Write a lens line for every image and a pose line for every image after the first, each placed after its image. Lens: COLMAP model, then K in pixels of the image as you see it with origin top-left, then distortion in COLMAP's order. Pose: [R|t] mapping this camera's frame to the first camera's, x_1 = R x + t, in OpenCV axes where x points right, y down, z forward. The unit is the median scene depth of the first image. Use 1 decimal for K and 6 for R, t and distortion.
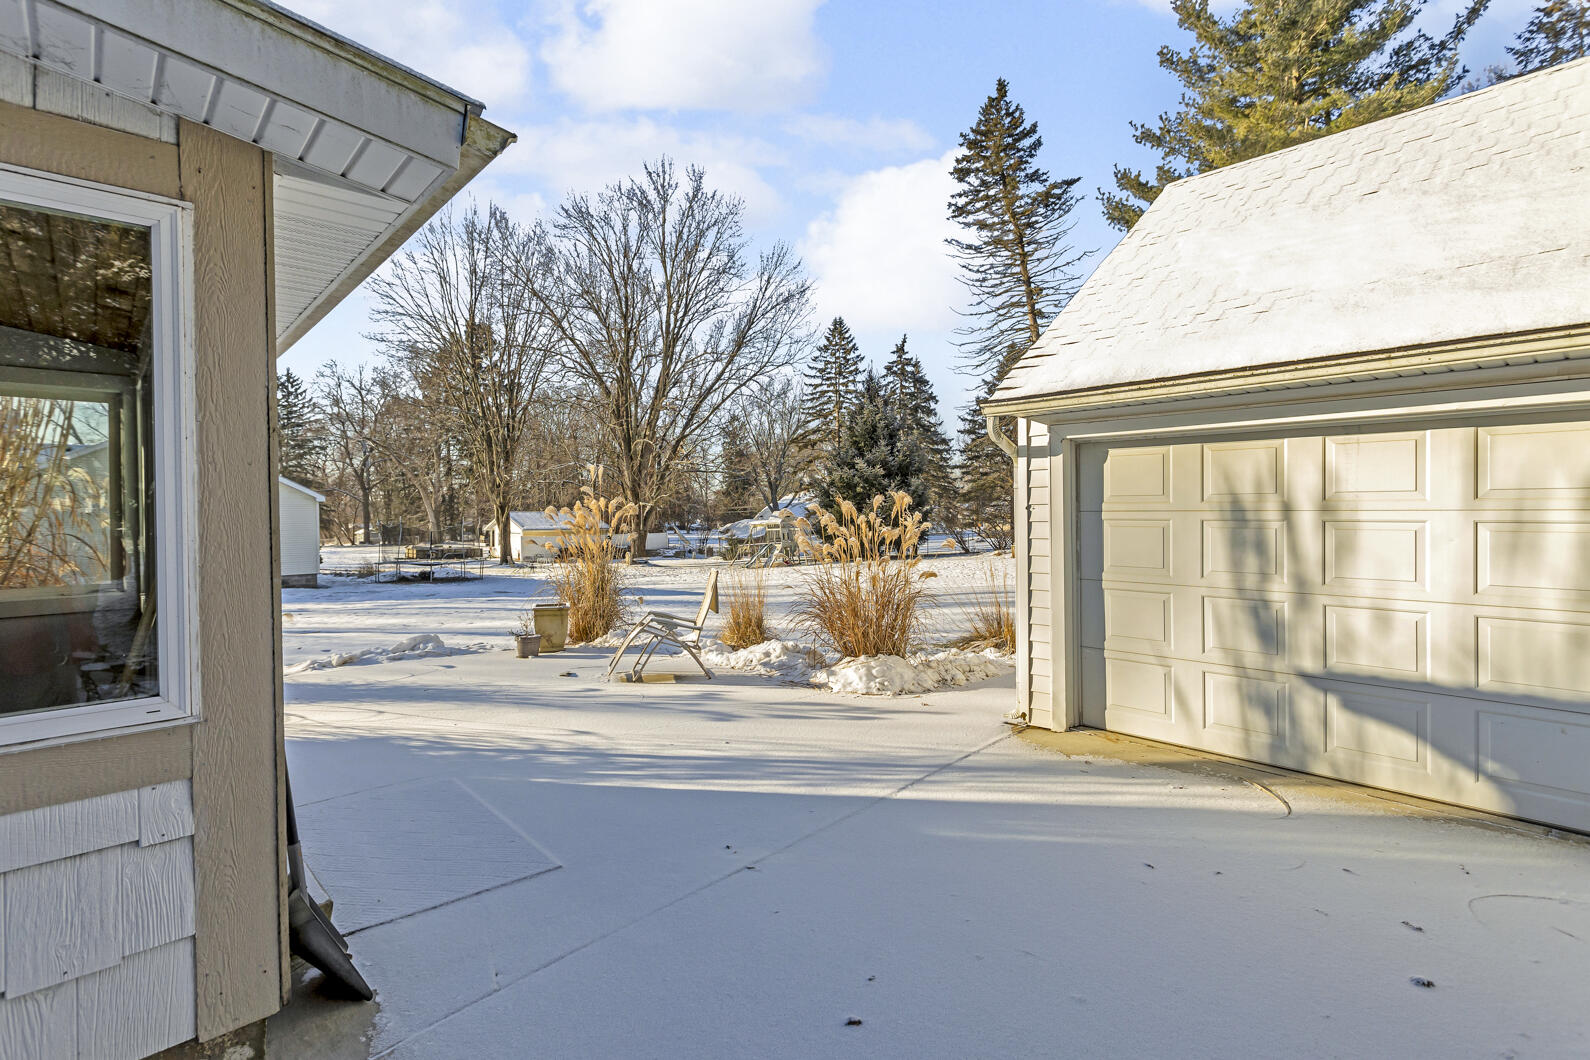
lens RADIAL K [[758.3, 0, 798.1], [0, 758.3, 512.2], [0, 0, 1]] dist [0.002084, 0.000502]
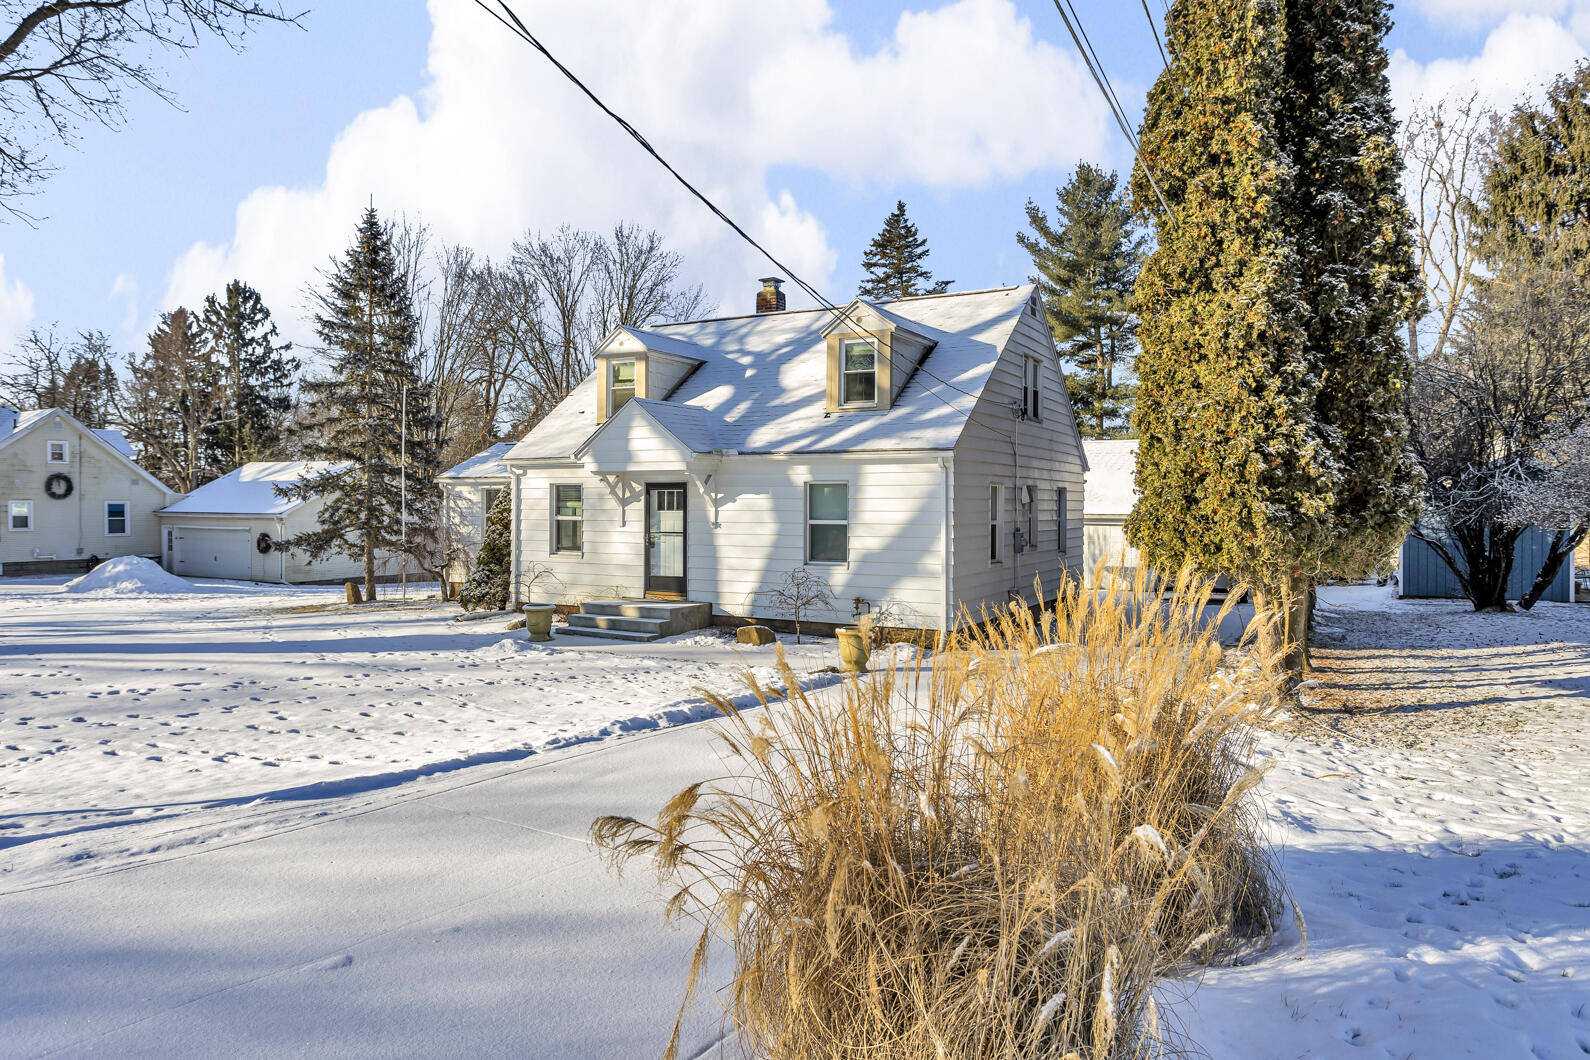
lens RADIAL K [[1014.3, 0, 795.0], [0, 1014.3, 530.0], [0, 0, 1]] dist [-0.003176, -0.000600]
pose [[0.951151, 0.002779, 0.308714, -0.462630], [-0.009281, 0.999765, 0.019597, -0.022184], [-0.308587, -0.021505, 0.950953, -0.660277]]
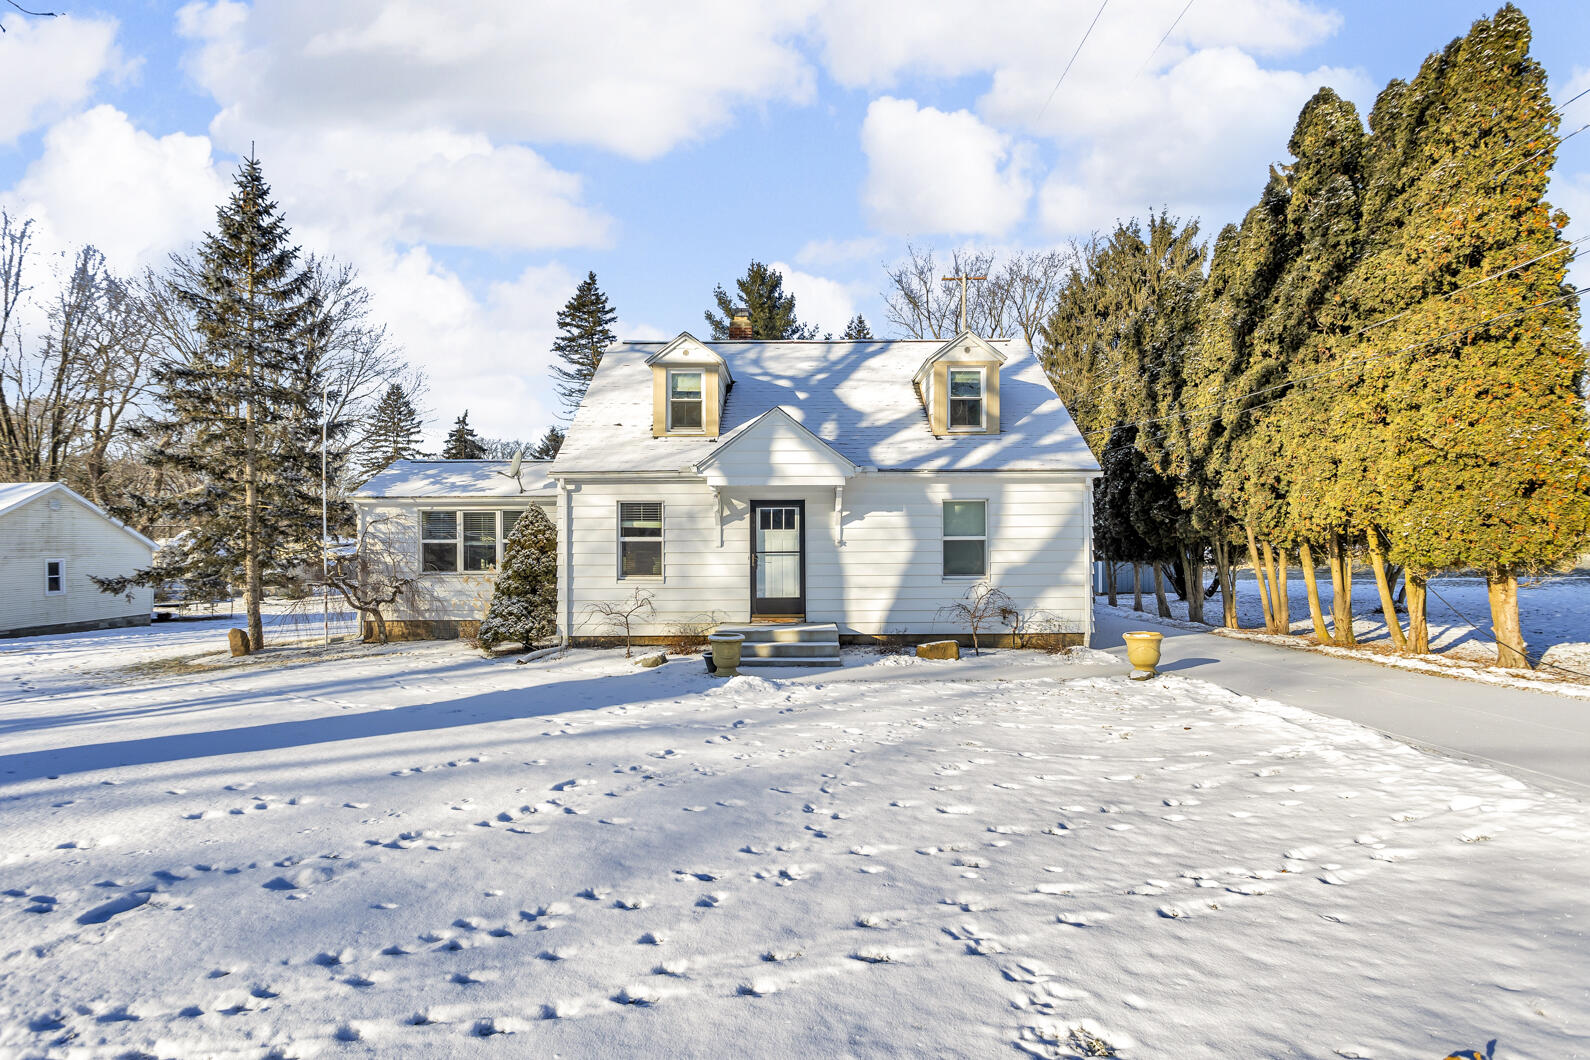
lens RADIAL K [[808.9, 0, 795.9], [0, 808.9, 547.3], [0, 0, 1]] dist [-0.002326, -0.000068]
pose [[0.677909, -0.002587, 0.735142, -0.657518], [0.003109, 0.999995, 0.000653, -0.012357], [-0.735140, 0.001843, 0.677913, -0.412963]]
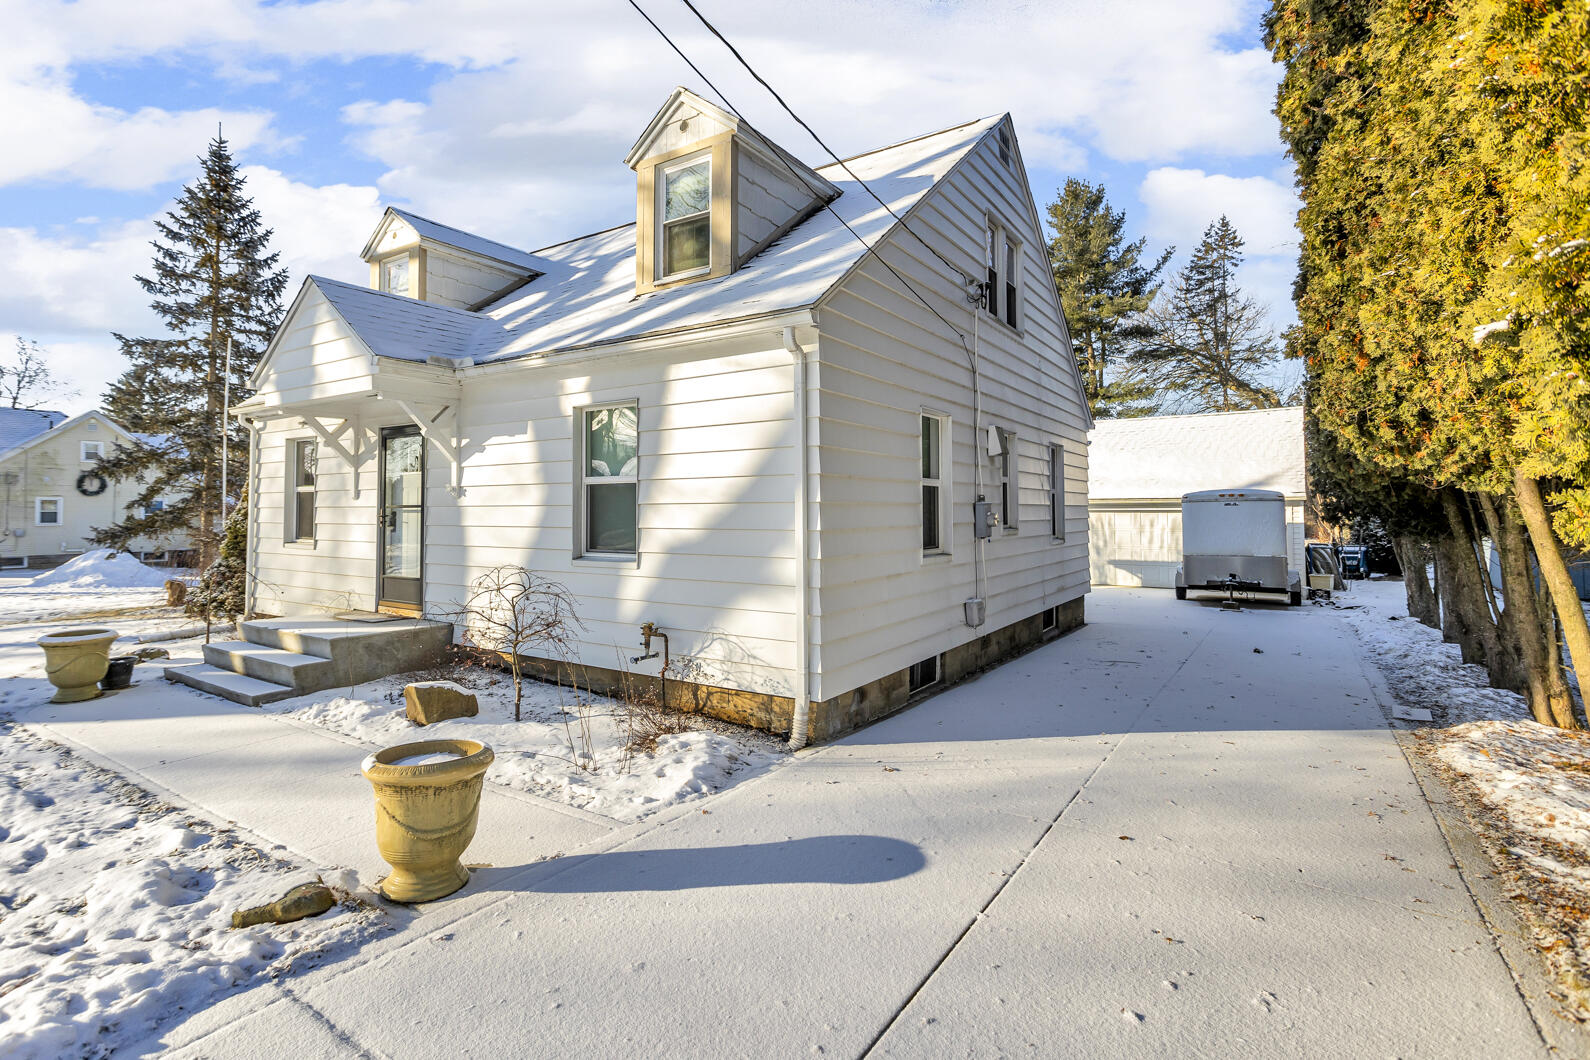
lens RADIAL K [[772.2, 0, 788.5], [0, 772.2, 490.9], [0, 0, 1]] dist [-0.000496, 0.000004]
pose [[0.972186, 0.012065, 0.233901, -0.297767], [-0.004850, 0.999495, -0.031397, -0.007497], [-0.234161, 0.029390, 0.971753, -0.403477]]
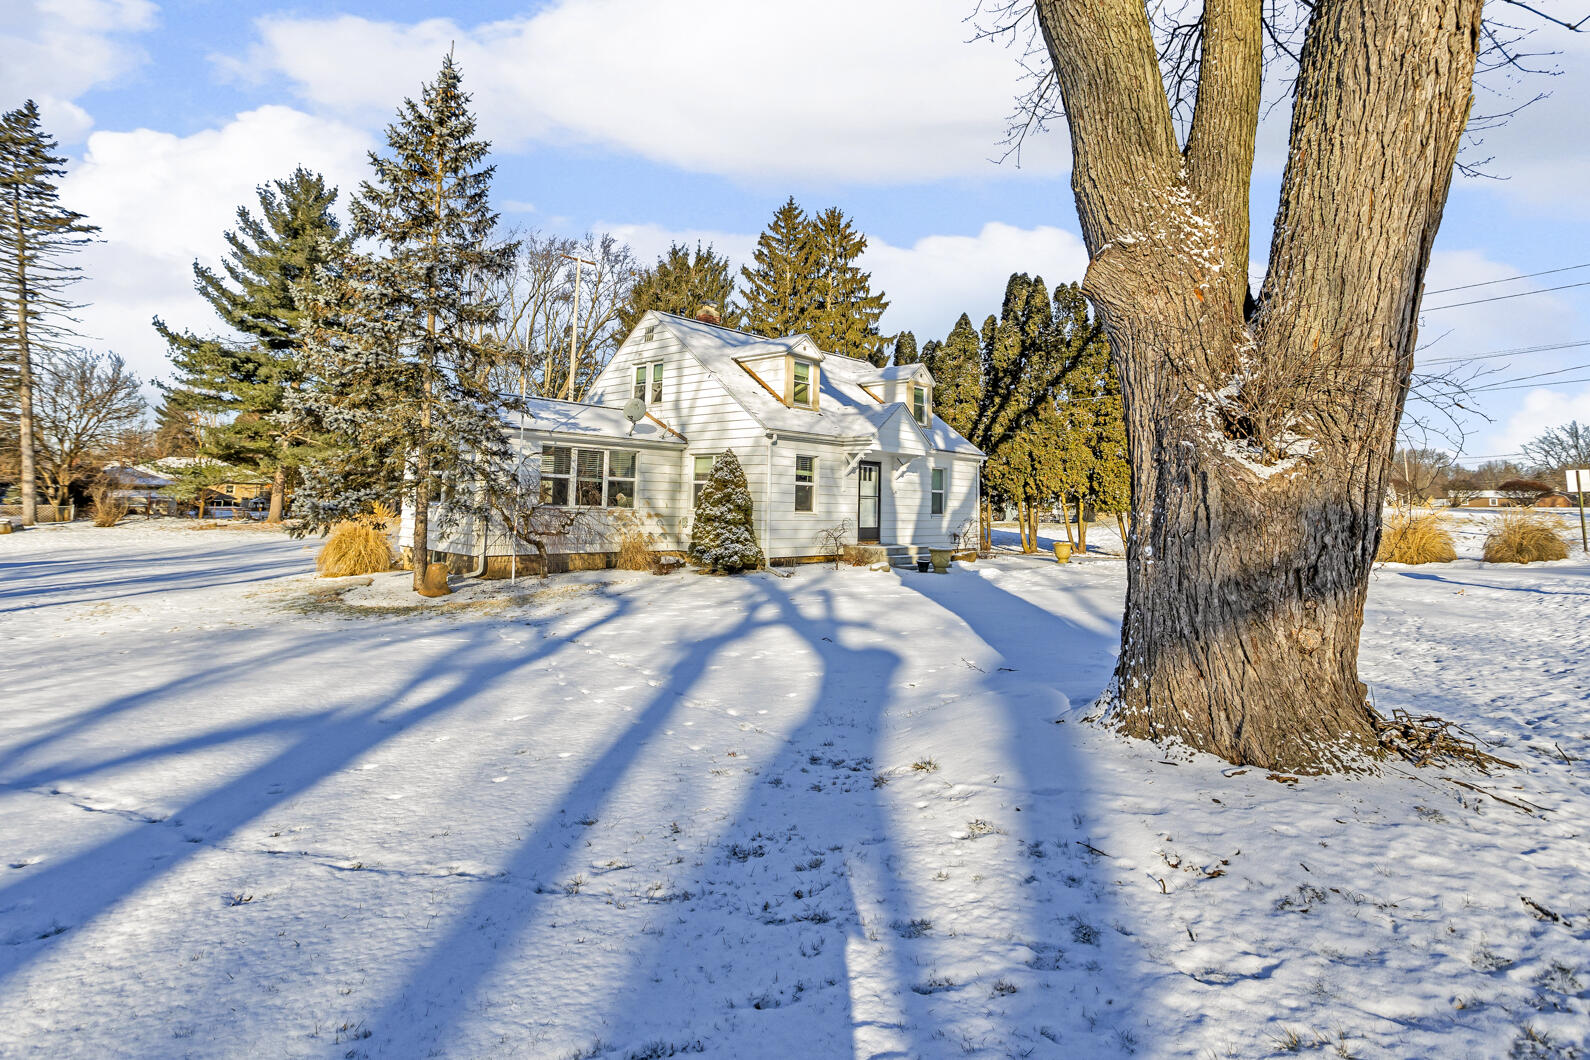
lens RADIAL K [[758.3, 0, 798.1], [0, 758.3, 512.2], [0, 0, 1]] dist [0.002084, 0.000502]
pose [[-0.052094, -0.003376, 0.998636, -0.930093], [-0.023725, 0.999716, 0.002142, 0.002208], [-0.998360, -0.023581, -0.052160, -0.044358]]
